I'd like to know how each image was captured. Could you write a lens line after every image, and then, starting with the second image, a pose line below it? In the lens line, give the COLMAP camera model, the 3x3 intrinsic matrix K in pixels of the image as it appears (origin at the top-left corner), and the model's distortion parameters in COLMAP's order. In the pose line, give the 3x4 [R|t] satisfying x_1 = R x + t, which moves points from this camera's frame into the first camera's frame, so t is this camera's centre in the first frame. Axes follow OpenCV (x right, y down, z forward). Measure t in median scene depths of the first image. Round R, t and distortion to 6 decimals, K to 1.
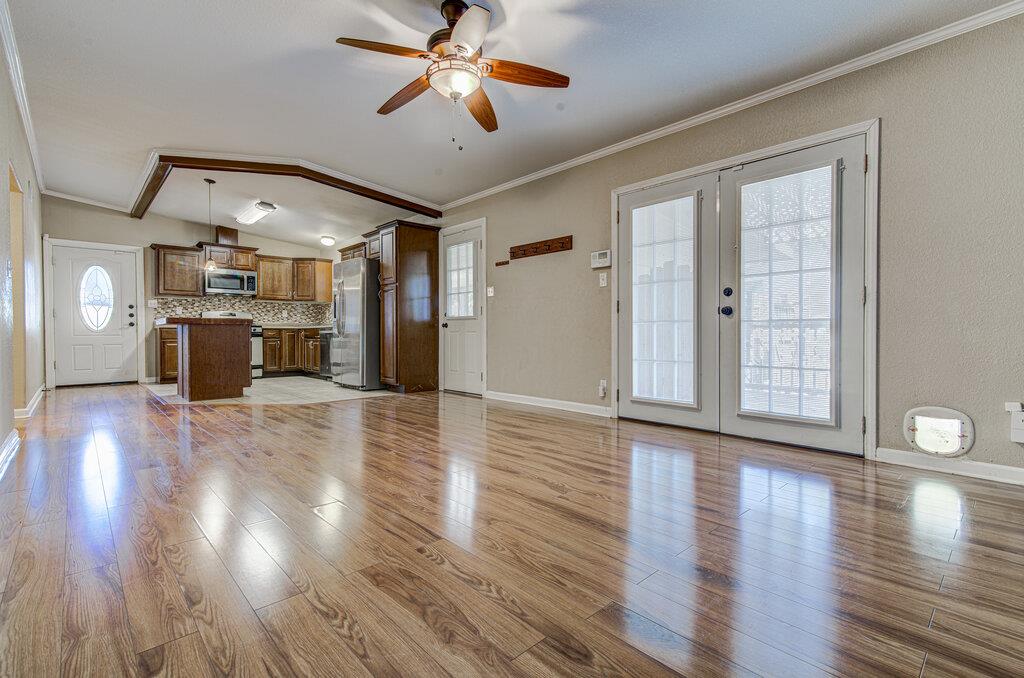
lens RADIAL K [[465.4, 0, 527.5], [0, 465.4, 345.2], [0, 0, 1]] dist [0.001892, -0.000083]
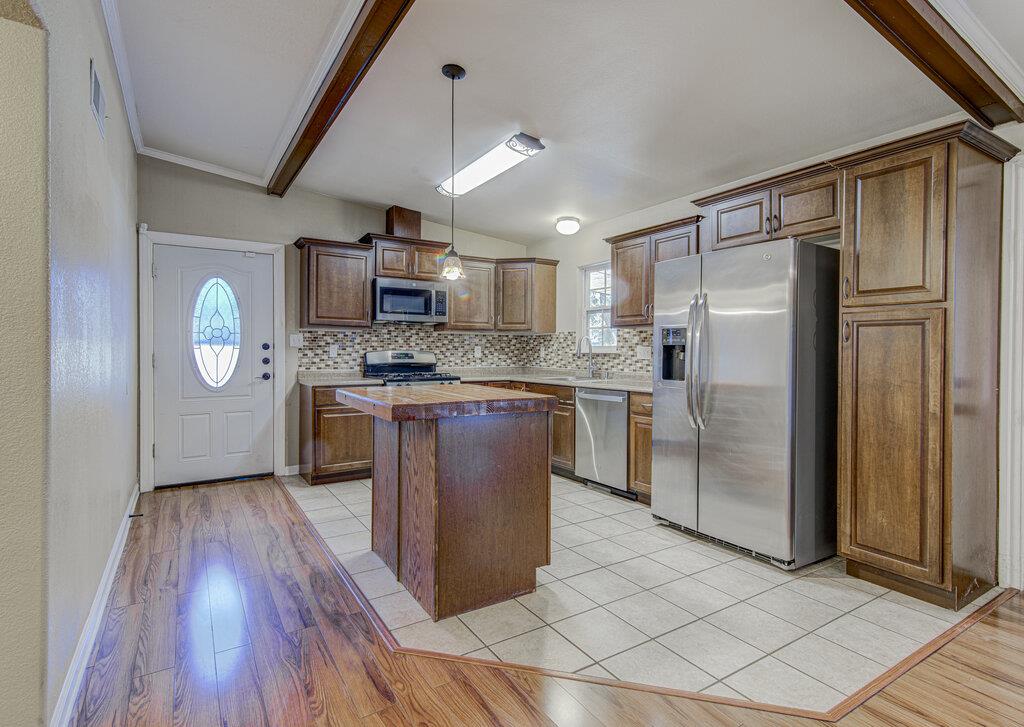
lens RADIAL K [[518.4, 0, 512.0], [0, 518.4, 363.5], [0, 0, 1]] dist [0.000733, 0.000143]
pose [[0.978171, 0.010738, -0.207522, -0.409700], [-0.011268, 0.999936, -0.001374, -0.063488], [0.207494, 0.003682, 0.978229, 0.423877]]
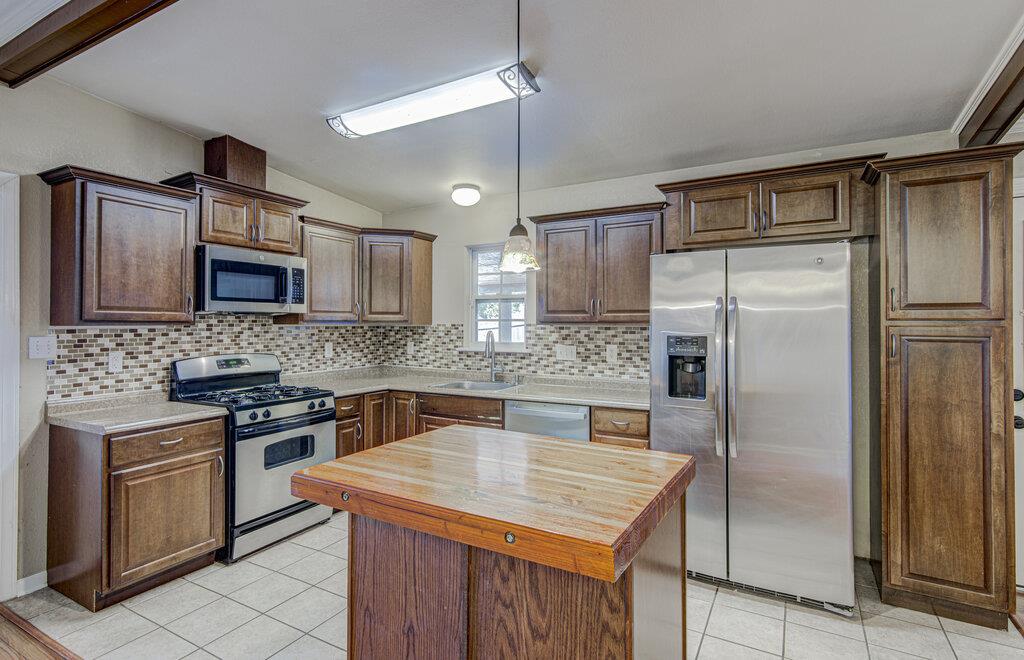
lens RADIAL K [[525.4, 0, 493.3], [0, 525.4, 324.1], [0, 0, 1]] dist [0.008108, -0.000310]
pose [[0.965032, 0.002555, 0.262119, -0.608435], [0.003626, 0.999727, -0.023094, -0.097873], [-0.262107, 0.023237, 0.964759, 0.568788]]
